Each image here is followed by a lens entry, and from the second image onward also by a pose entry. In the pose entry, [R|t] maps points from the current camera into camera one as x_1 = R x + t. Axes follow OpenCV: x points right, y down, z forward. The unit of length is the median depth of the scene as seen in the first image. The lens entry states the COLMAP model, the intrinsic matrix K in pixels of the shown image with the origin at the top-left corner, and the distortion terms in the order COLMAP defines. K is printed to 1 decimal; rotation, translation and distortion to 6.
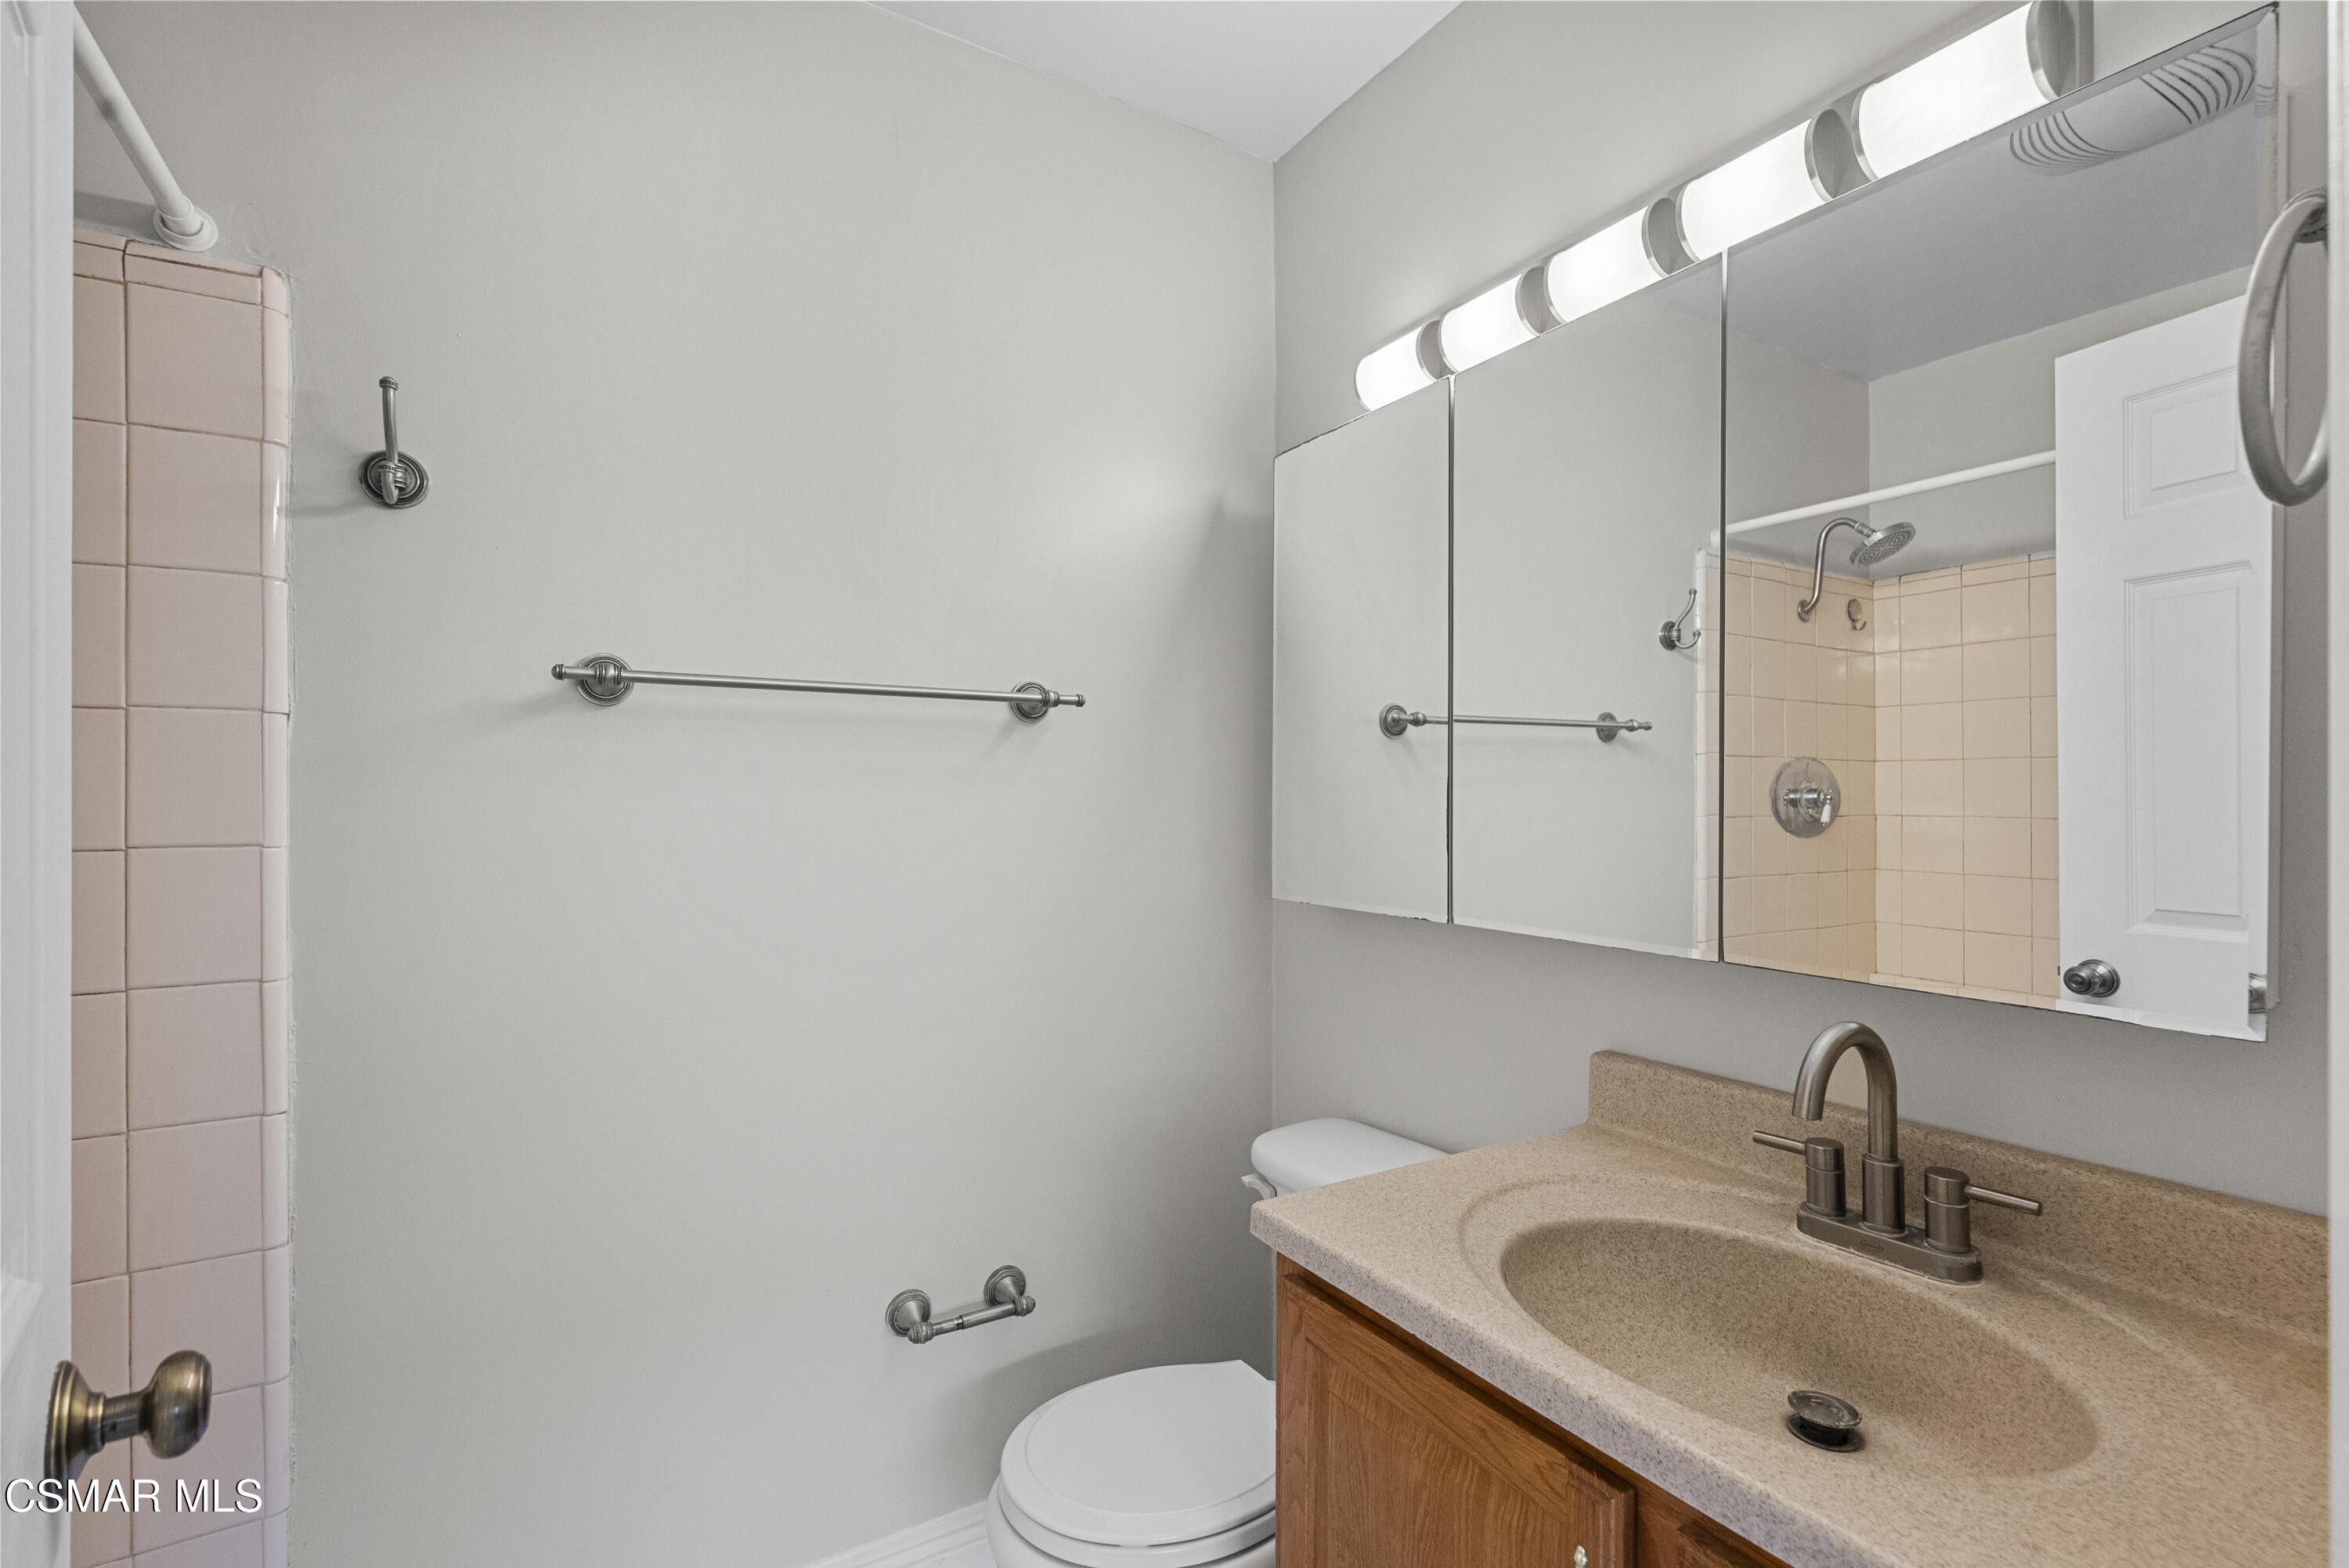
lens RADIAL K [[1087.3, 0, 1175.5], [0, 1087.3, 807.7], [0, 0, 1]] dist [0.012558, -0.000346]
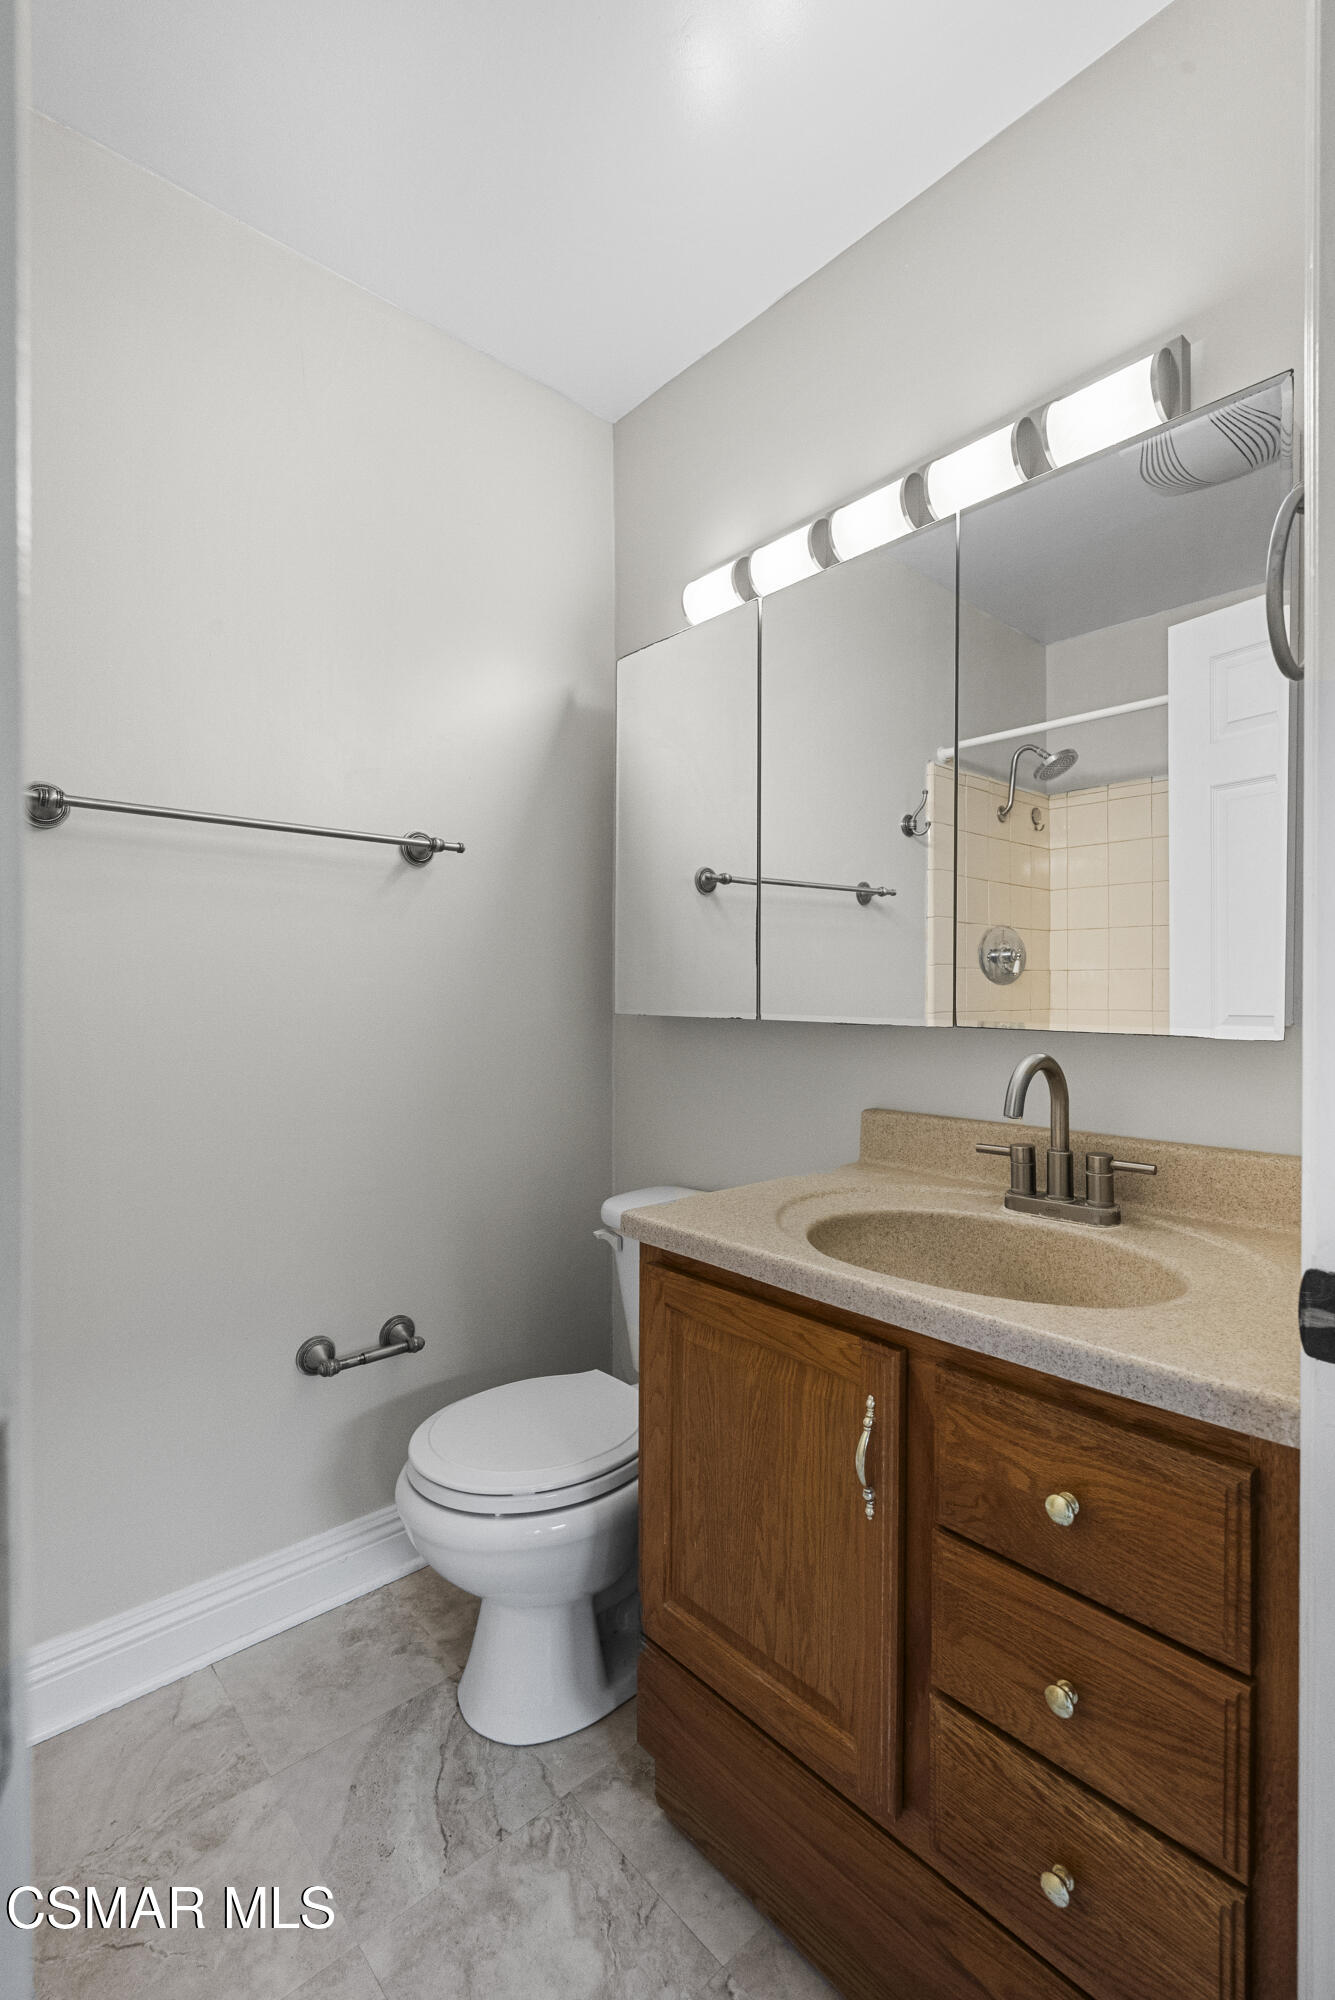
lens RADIAL K [[925.8, 0, 667.5], [0, 925.8, 1000.0], [0, 0, 1]] dist [0.012558, -0.000346]
pose [[0.983523, -0.001411, 0.180775, -0.058606], [0.000249, 0.999979, 0.006449, 0.080310], [-0.180781, -0.006298, 0.983503, -0.076200]]
